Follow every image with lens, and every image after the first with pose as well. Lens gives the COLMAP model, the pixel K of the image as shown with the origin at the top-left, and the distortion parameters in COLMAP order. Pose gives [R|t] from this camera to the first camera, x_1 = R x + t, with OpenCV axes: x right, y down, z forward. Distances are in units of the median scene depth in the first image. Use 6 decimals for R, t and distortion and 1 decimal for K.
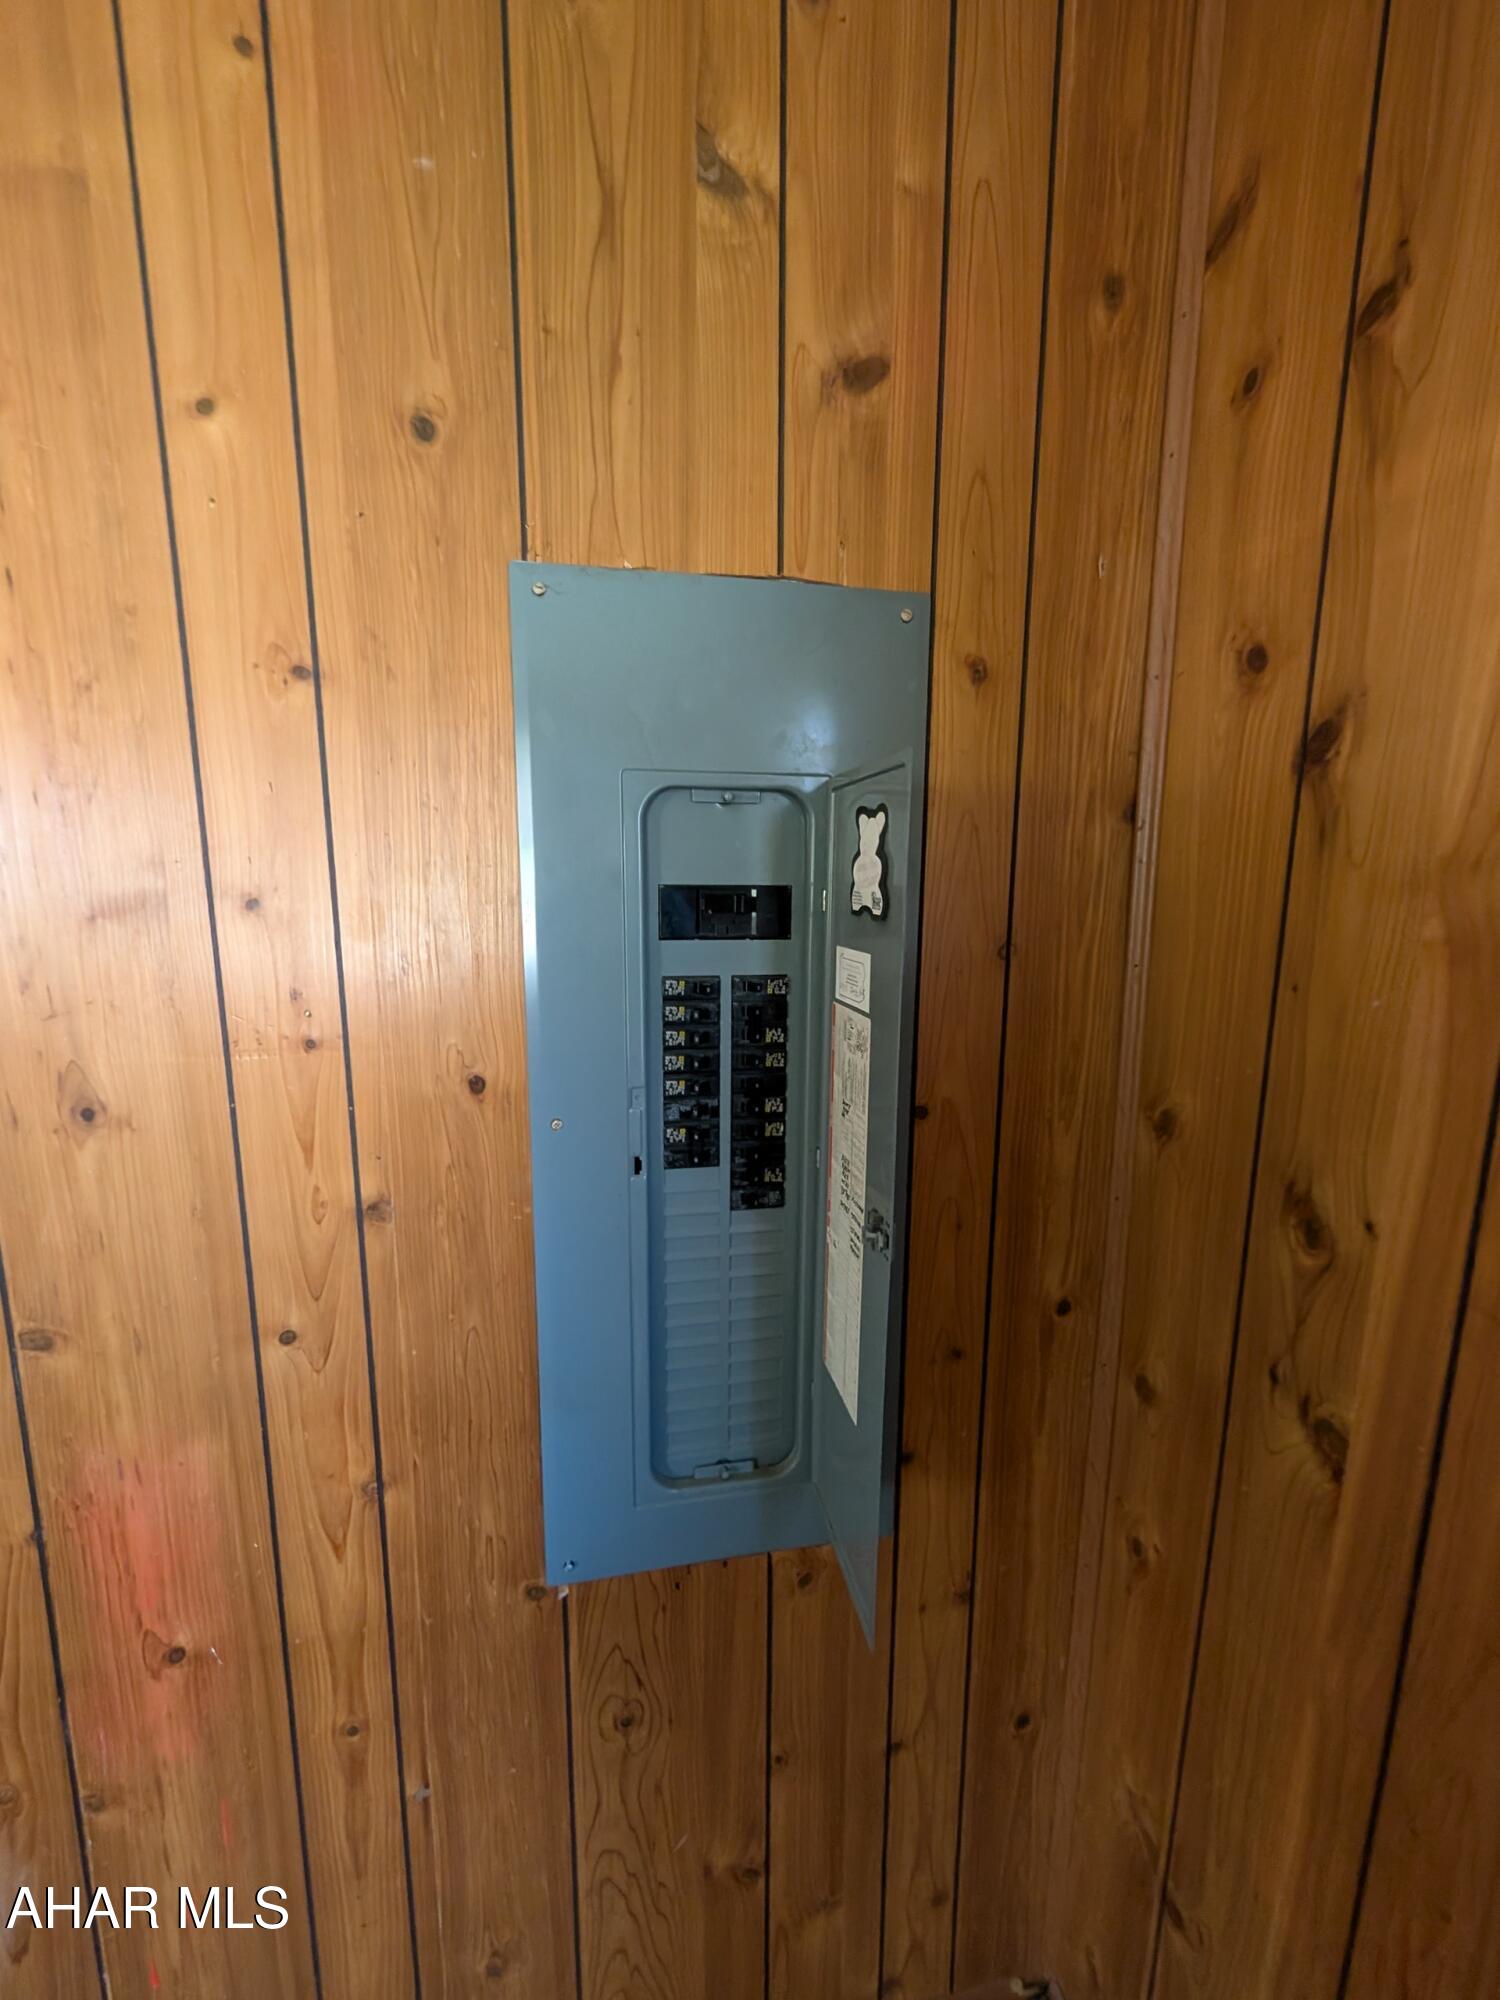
lens RADIAL K [[754.2, 0, 745.7], [0, 754.2, 993.6], [0, 0, 1]] dist [-0.001357, 0.000330]
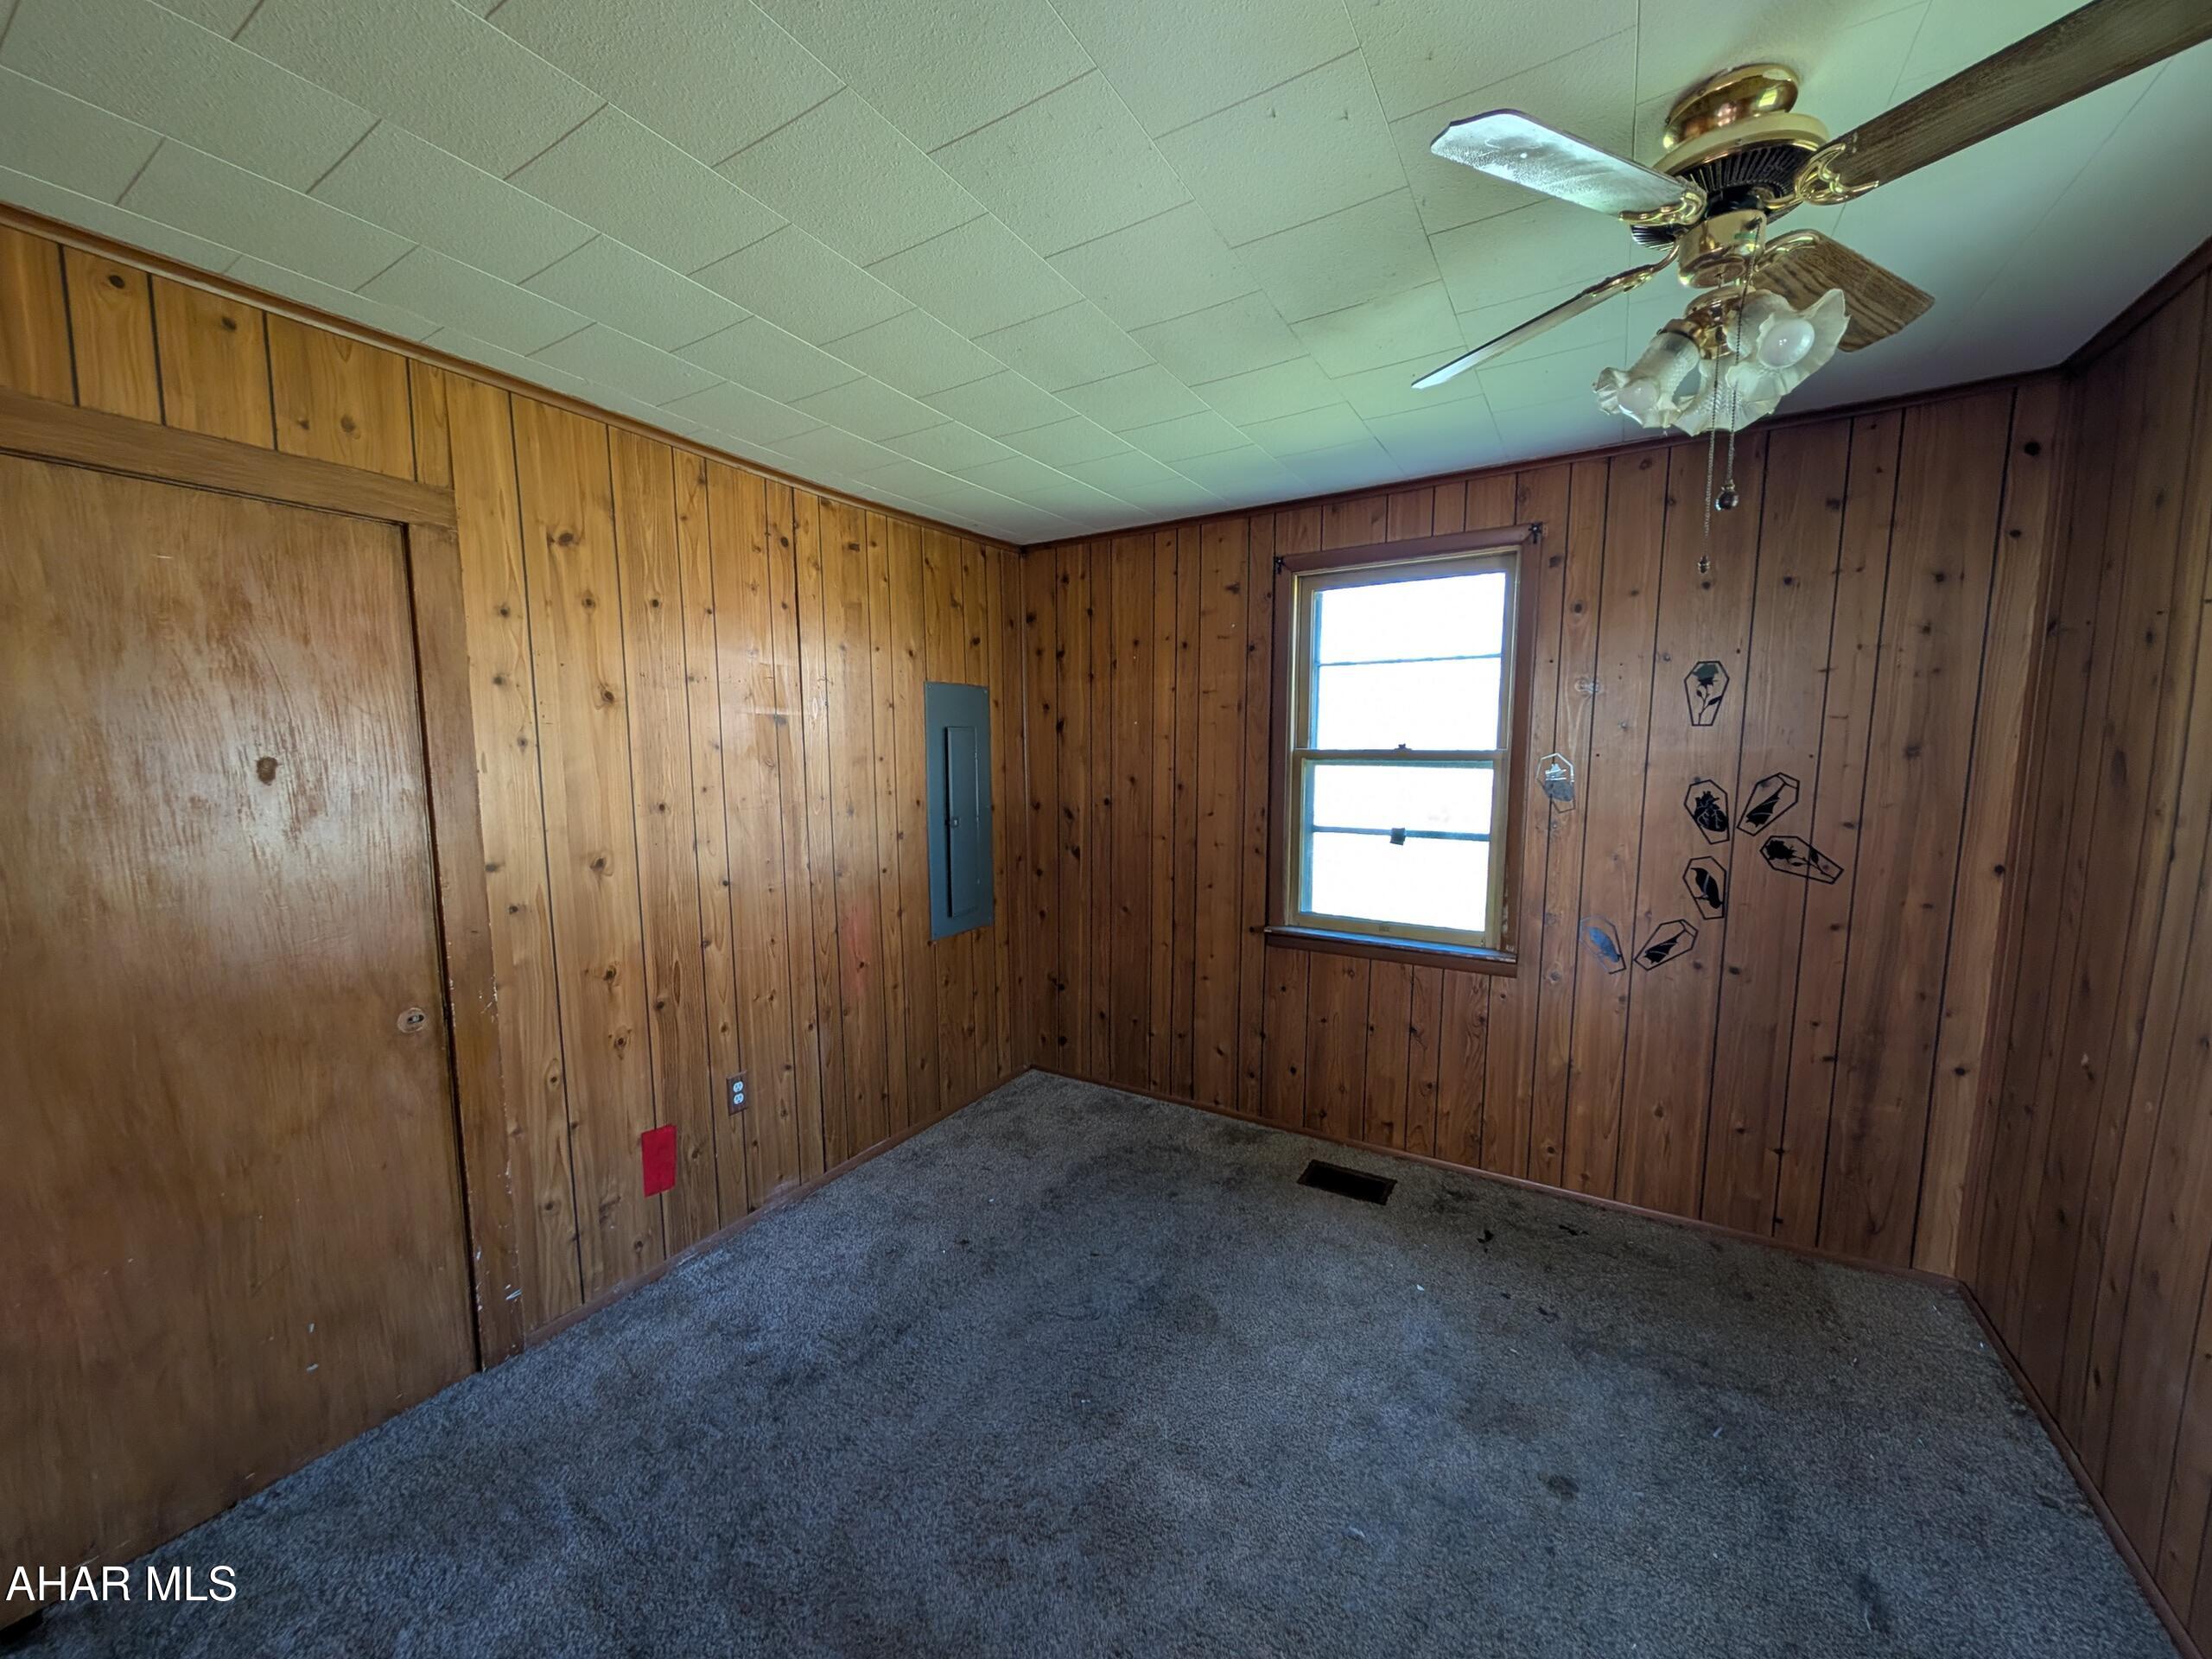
lens RADIAL K [[834.2, 0, 1101.3], [0, 834.2, 835.1], [0, 0, 1]] dist [-0.001357, 0.000330]
pose [[0.668865, -0.087835, 0.738176, -3.202616], [0.121939, 0.992508, 0.007609, 0.402205], [-0.733314, 0.084923, 0.674565, -2.896238]]
